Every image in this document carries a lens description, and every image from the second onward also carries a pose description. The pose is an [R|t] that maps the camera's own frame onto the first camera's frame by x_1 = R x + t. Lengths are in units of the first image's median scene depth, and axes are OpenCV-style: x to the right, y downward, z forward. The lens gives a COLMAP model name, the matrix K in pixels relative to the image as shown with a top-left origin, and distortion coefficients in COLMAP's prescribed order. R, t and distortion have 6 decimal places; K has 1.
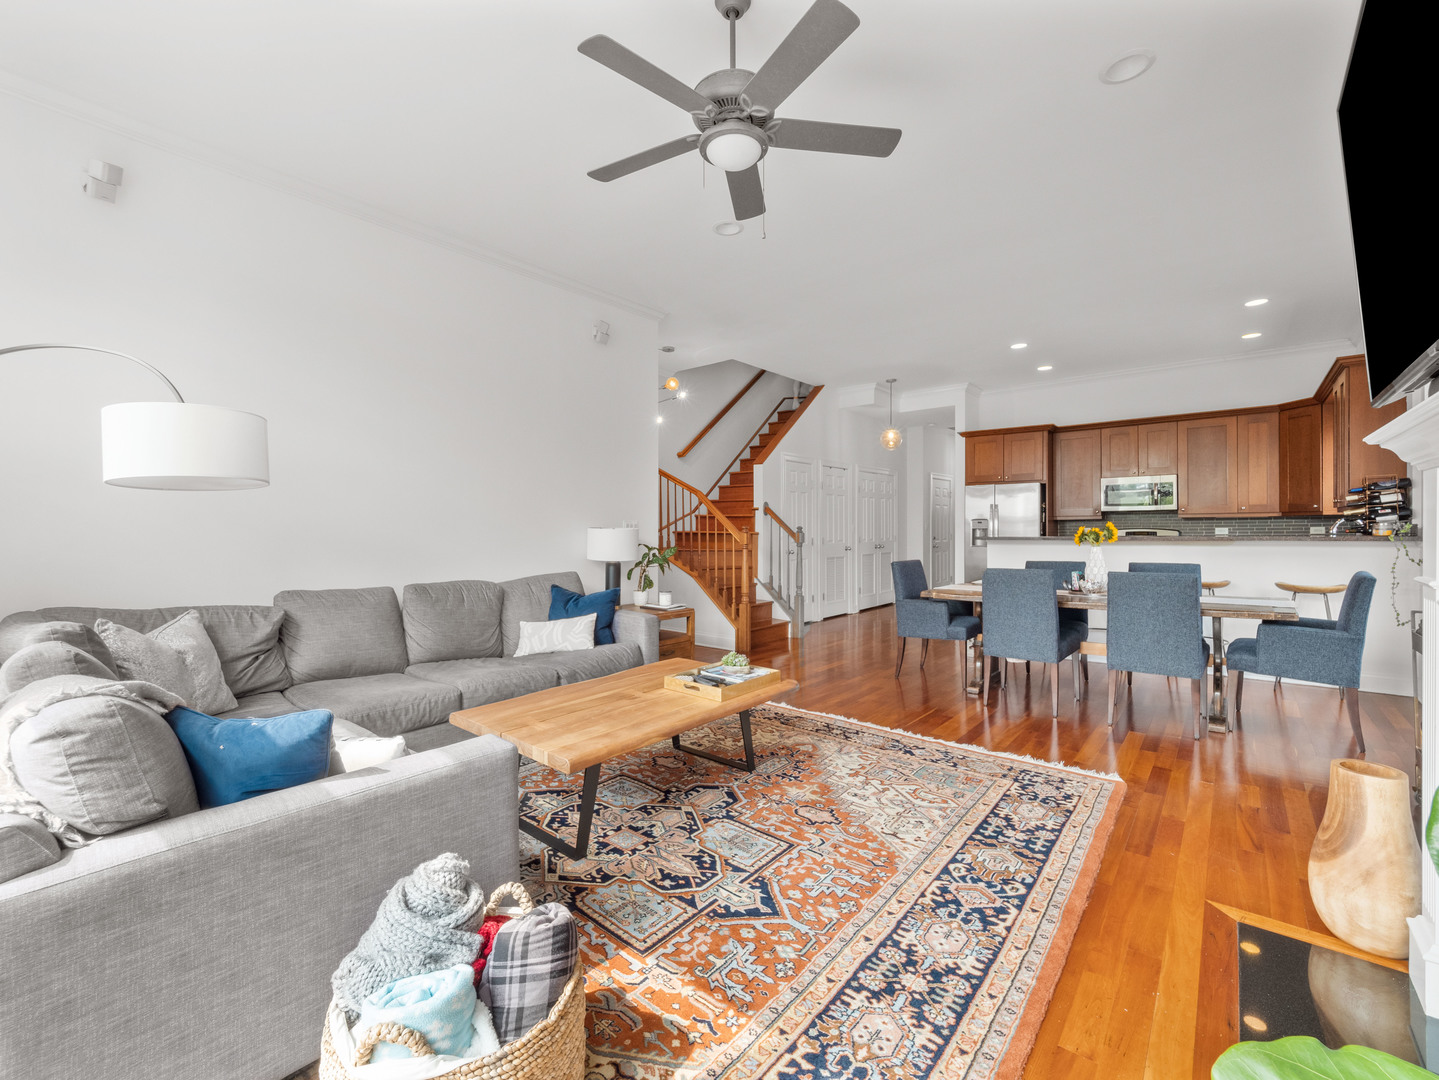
lens RADIAL K [[632.3, 0, 723.5], [0, 632.3, 555.7], [0, 0, 1]] dist [-0.003345, 0.000859]
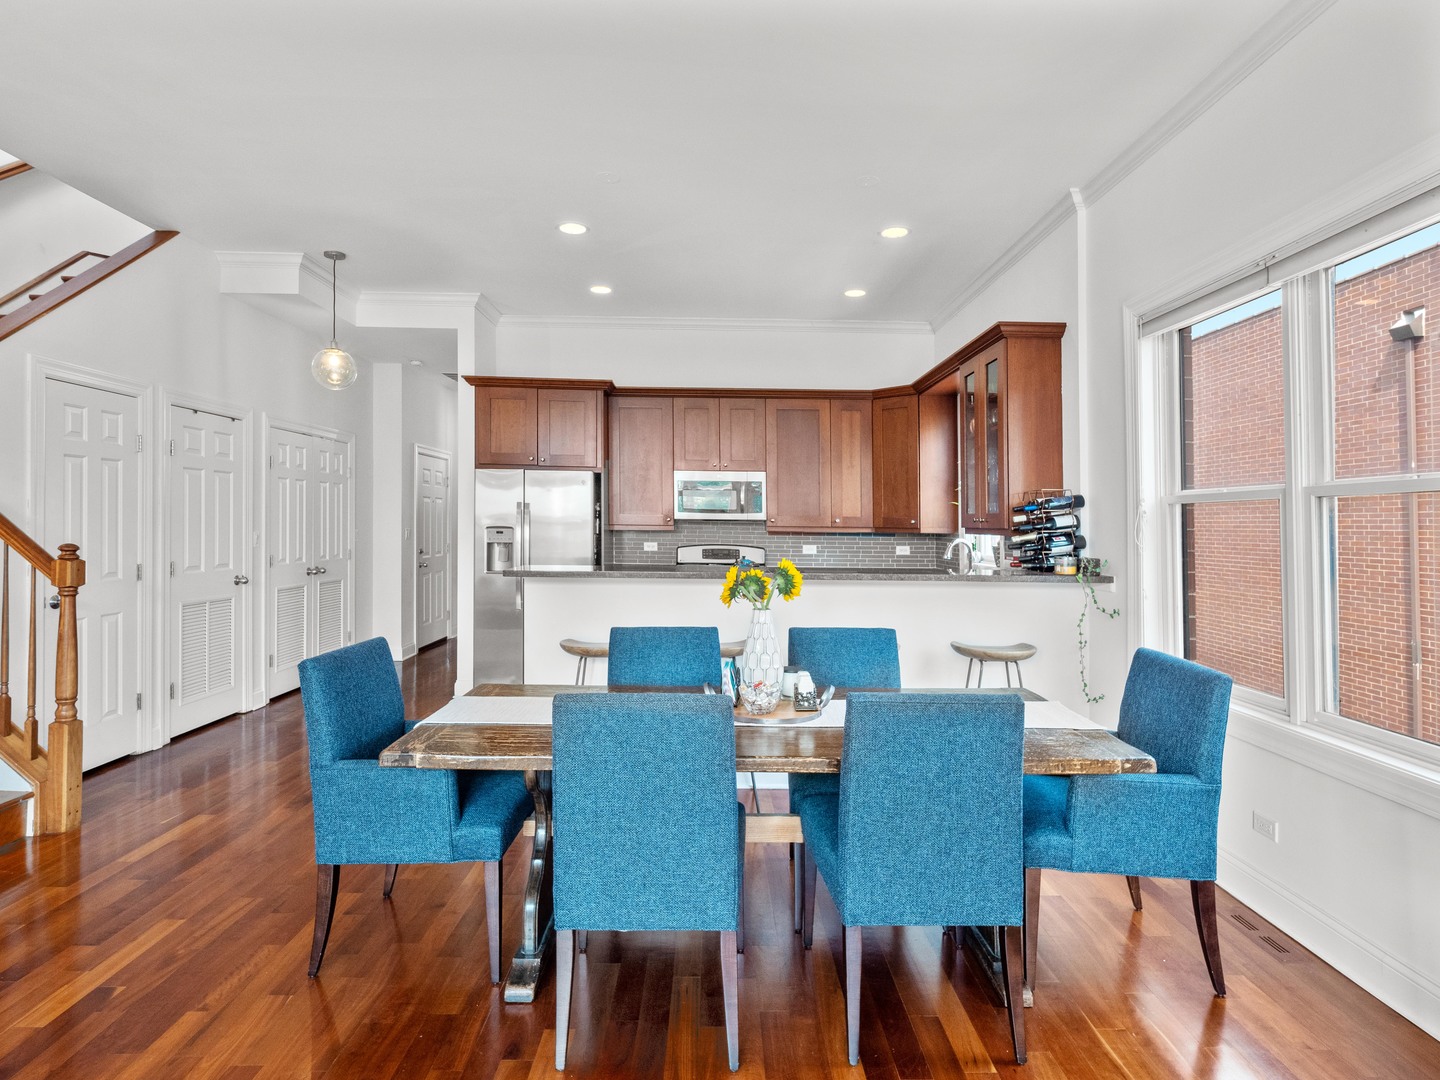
lens RADIAL K [[744.8, 0, 726.7], [0, 744.8, 532.4], [0, 0, 1]] dist [0.001801, -0.000225]
pose [[0.758336, 0.008393, 0.651810, 0.120979], [0.008693, 0.999698, -0.022986, -0.036993], [-0.651806, 0.023098, 0.758034, 0.358793]]
